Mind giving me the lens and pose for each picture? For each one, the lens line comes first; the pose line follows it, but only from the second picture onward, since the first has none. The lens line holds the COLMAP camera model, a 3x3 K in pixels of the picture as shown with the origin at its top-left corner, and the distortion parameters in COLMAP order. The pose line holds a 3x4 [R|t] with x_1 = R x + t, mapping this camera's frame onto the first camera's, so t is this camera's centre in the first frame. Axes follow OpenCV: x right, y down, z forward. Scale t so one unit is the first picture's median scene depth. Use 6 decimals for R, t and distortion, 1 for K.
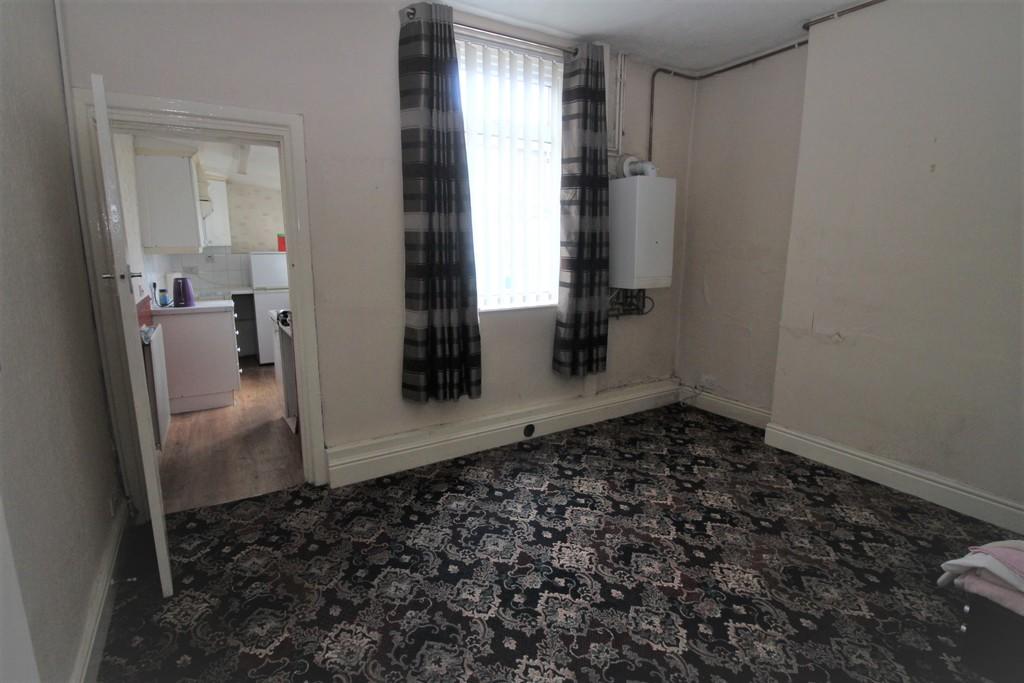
lens RADIAL K [[513.6, 0, 514.1], [0, 513.6, 338.7], [0, 0, 1]] dist [0.001846, 0.000152]
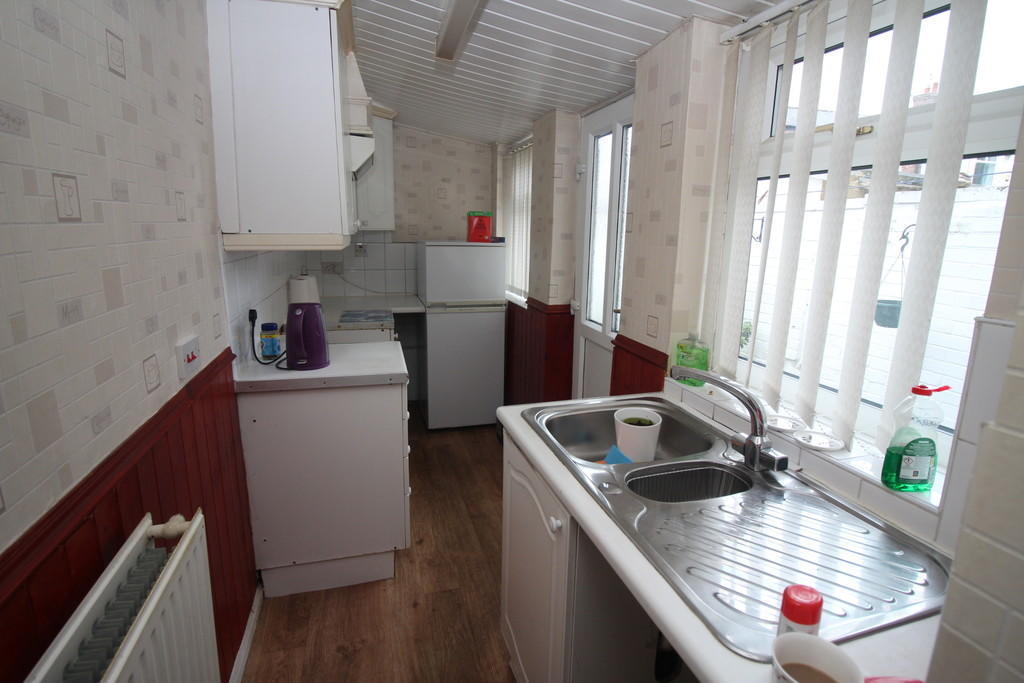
lens RADIAL K [[513.6, 0, 512.2], [0, 513.6, 339.2], [0, 0, 1]] dist [0.001846, 0.000152]
pose [[0.969175, 0.060960, -0.238714, -0.270418], [-0.054115, 0.997917, 0.035127, -0.083905], [0.240358, -0.021126, 0.970454, 0.454271]]
